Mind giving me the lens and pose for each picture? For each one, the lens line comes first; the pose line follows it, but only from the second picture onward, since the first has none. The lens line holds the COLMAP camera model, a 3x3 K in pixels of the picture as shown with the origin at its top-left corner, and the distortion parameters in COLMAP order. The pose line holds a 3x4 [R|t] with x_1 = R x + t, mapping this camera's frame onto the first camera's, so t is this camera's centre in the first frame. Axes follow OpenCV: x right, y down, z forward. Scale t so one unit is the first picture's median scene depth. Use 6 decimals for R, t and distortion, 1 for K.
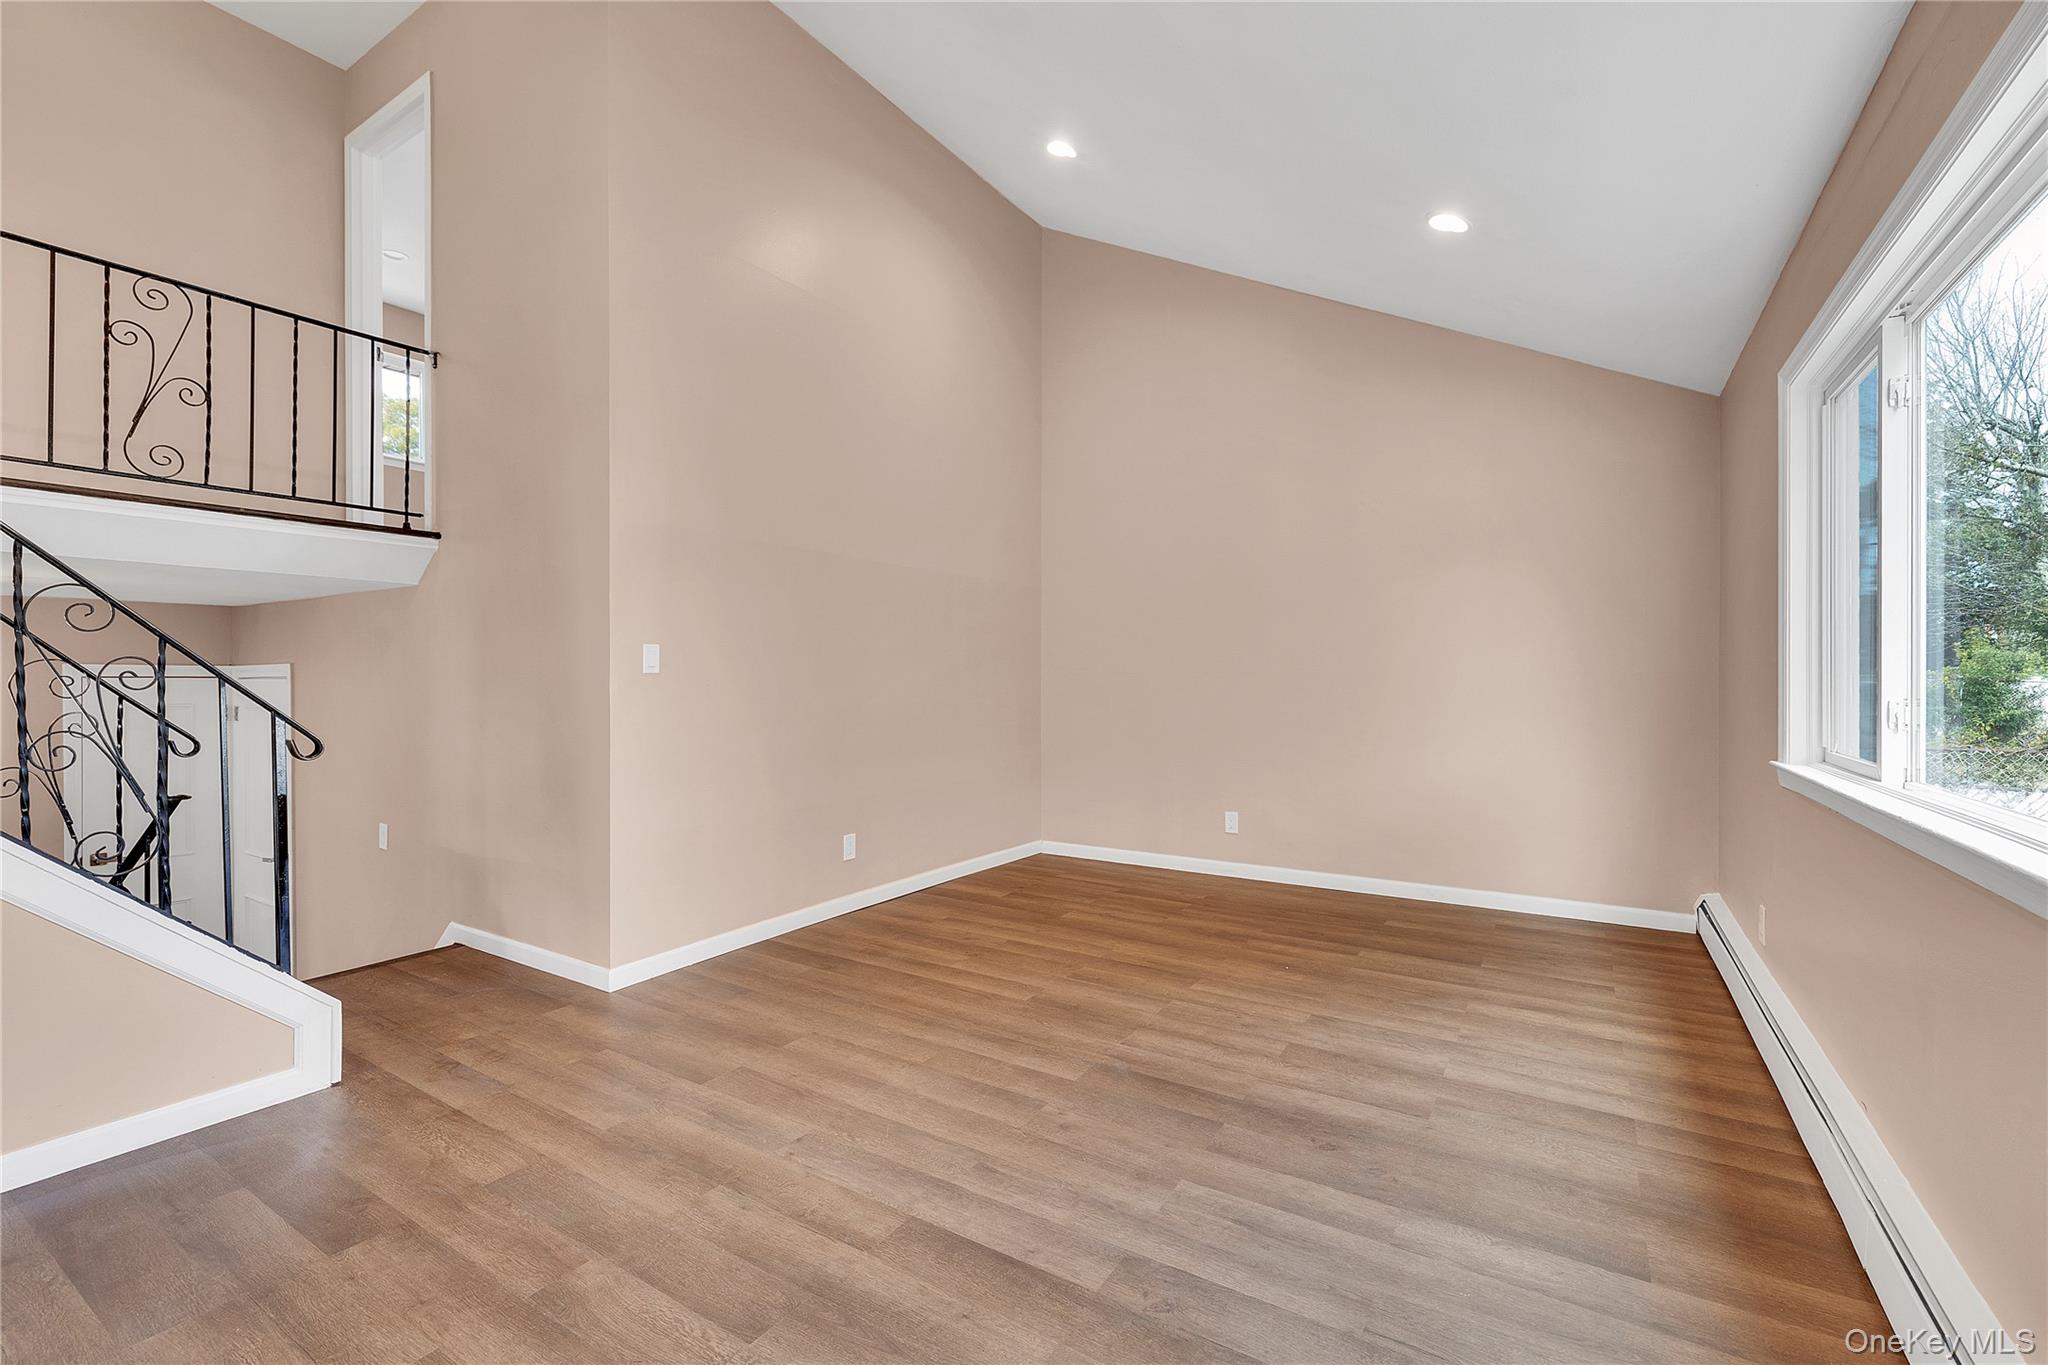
lens RADIAL K [[871.4, 0, 1017.1], [0, 871.4, 679.0], [0, 0, 1]] dist [0.011408, -0.000471]
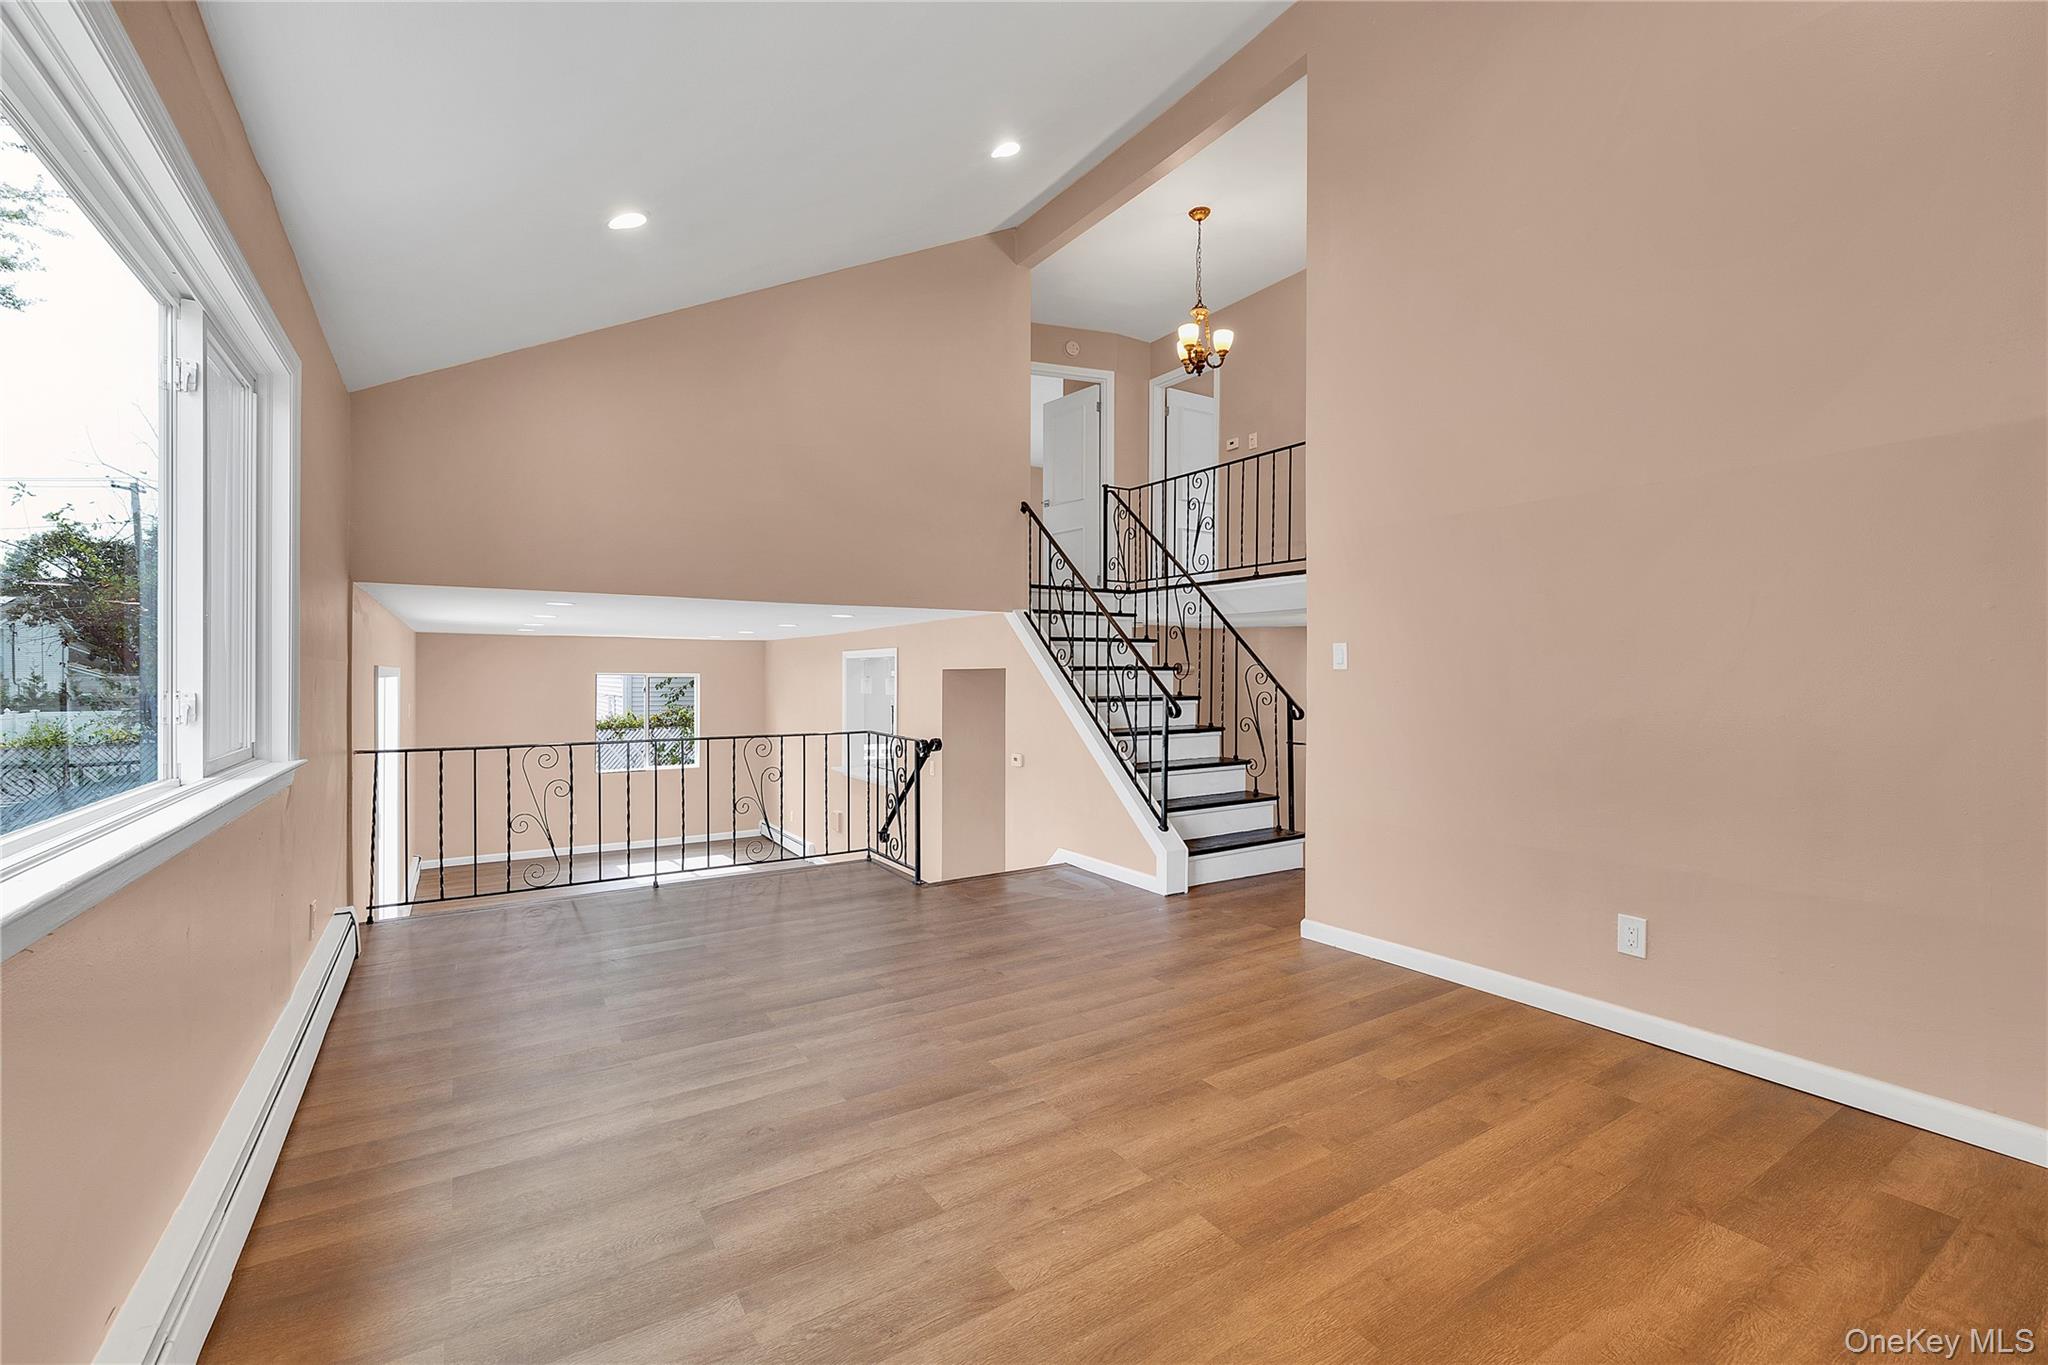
lens RADIAL K [[871.4, 0, 1017.1], [0, 871.4, 679.0], [0, 0, 1]] dist [0.011408, -0.000471]
pose [[-0.422370, 0.001198, -0.906423, 0.875992], [-0.000138, 0.999999, 0.001385, 0.006539], [0.906424, 0.000710, -0.422369, 1.303429]]
